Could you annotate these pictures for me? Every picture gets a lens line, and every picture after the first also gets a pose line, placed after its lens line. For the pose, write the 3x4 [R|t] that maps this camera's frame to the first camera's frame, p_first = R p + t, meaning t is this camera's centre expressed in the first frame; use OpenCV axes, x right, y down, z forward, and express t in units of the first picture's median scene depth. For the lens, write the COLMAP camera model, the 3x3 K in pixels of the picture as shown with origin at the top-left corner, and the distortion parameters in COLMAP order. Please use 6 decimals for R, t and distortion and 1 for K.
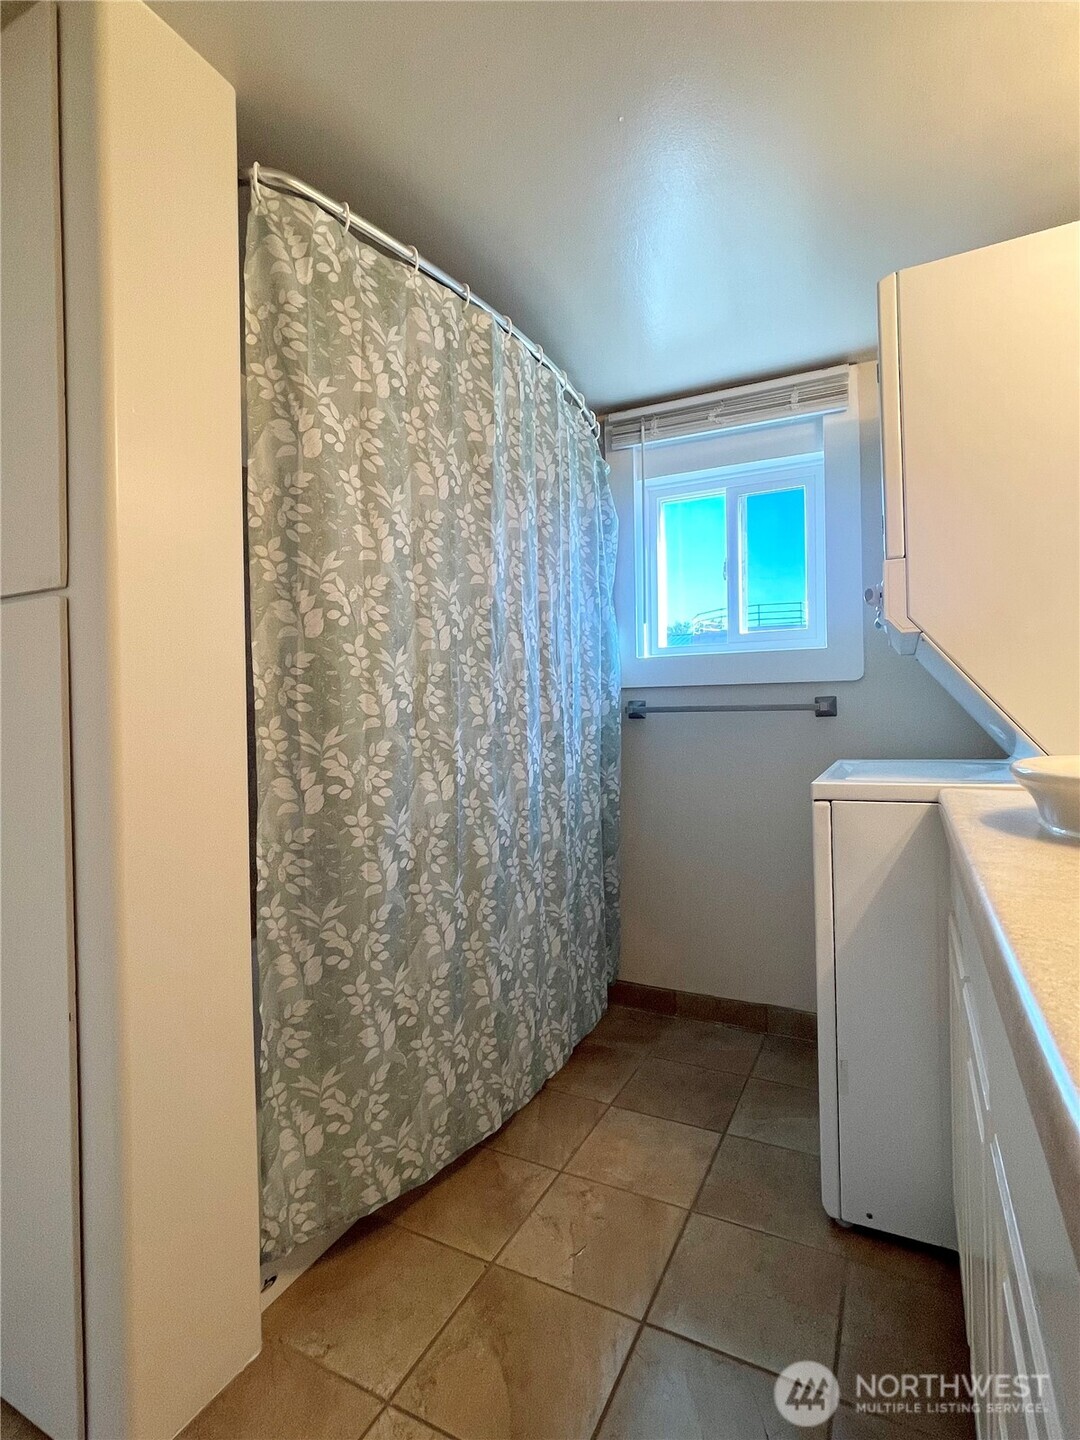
lens RADIAL K [[713.4, 0, 545.0], [0, 713.4, 723.4], [0, 0, 1]] dist [-0.005697, 0.000044]
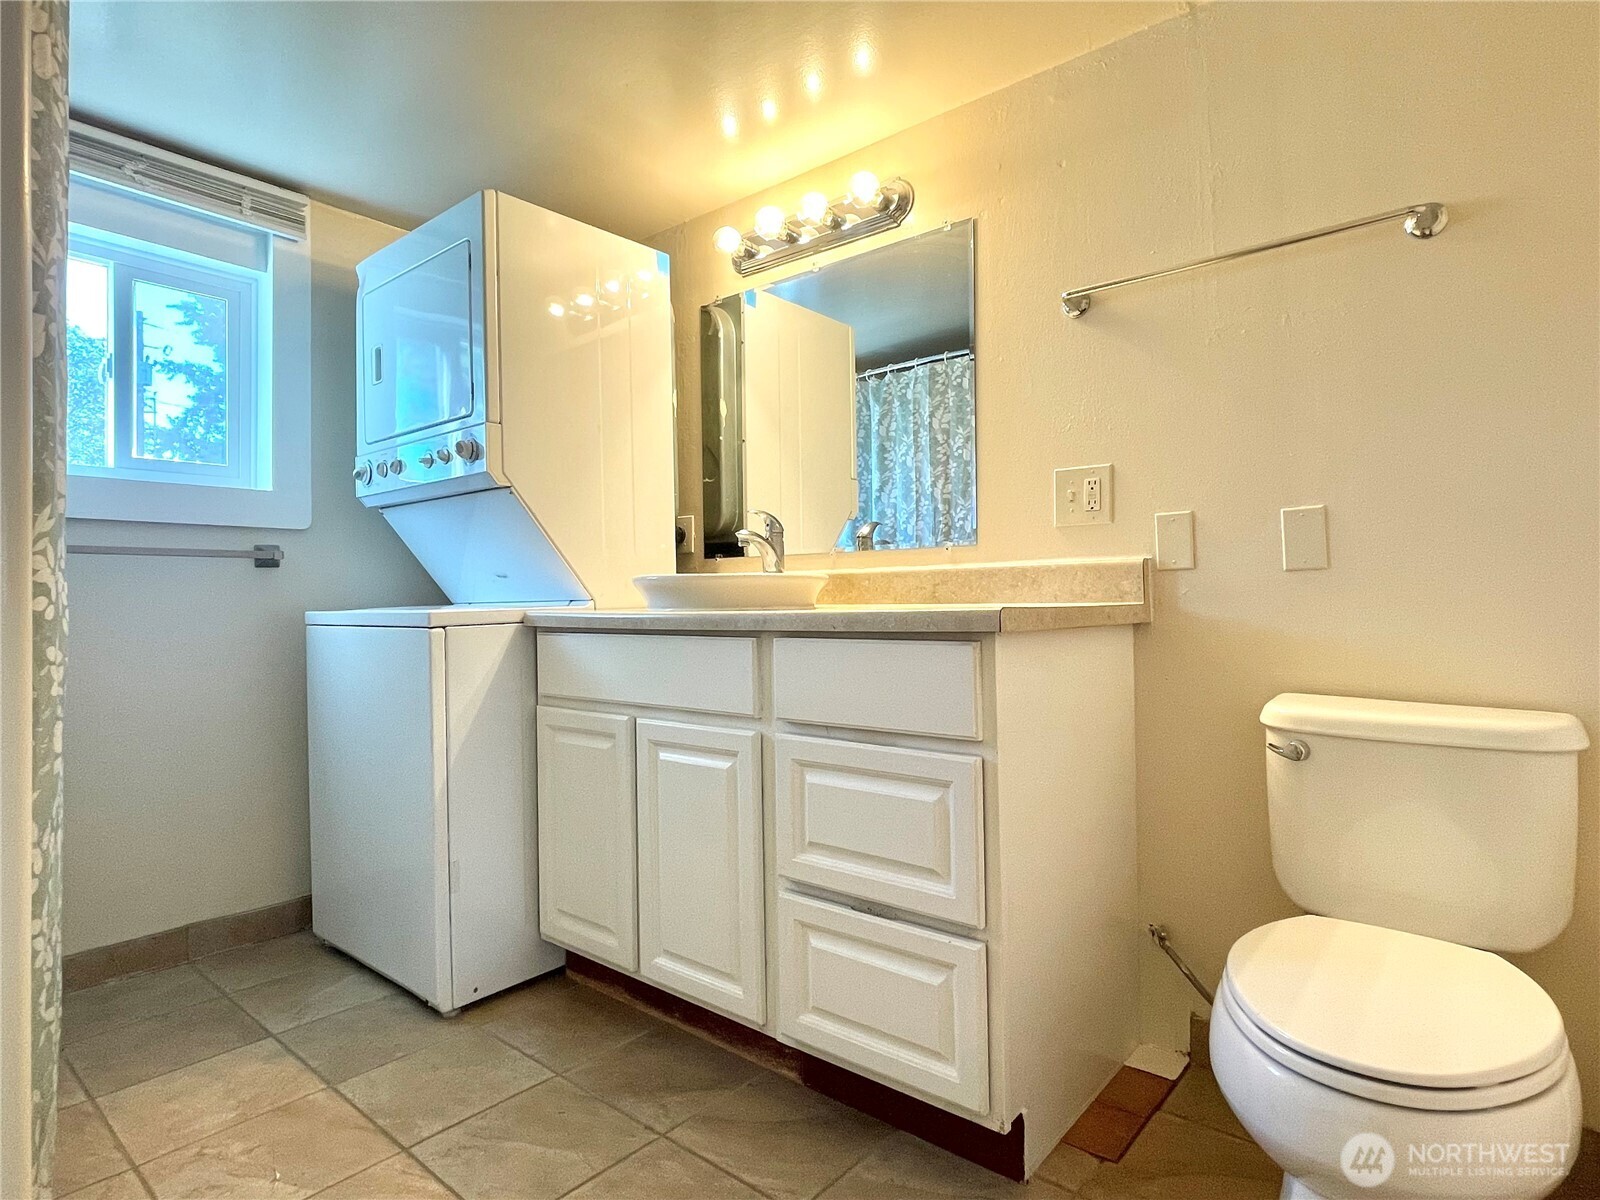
lens RADIAL K [[868.5, 0, 809.4], [0, 868.5, 595.0], [0, 0, 1]] dist [0.003463, -0.003143]
pose [[0.227163, 0.018363, 0.973684, -0.520630], [0.024655, 0.999393, -0.024600, 0.069981], [-0.973545, 0.029594, 0.226572, 0.093177]]
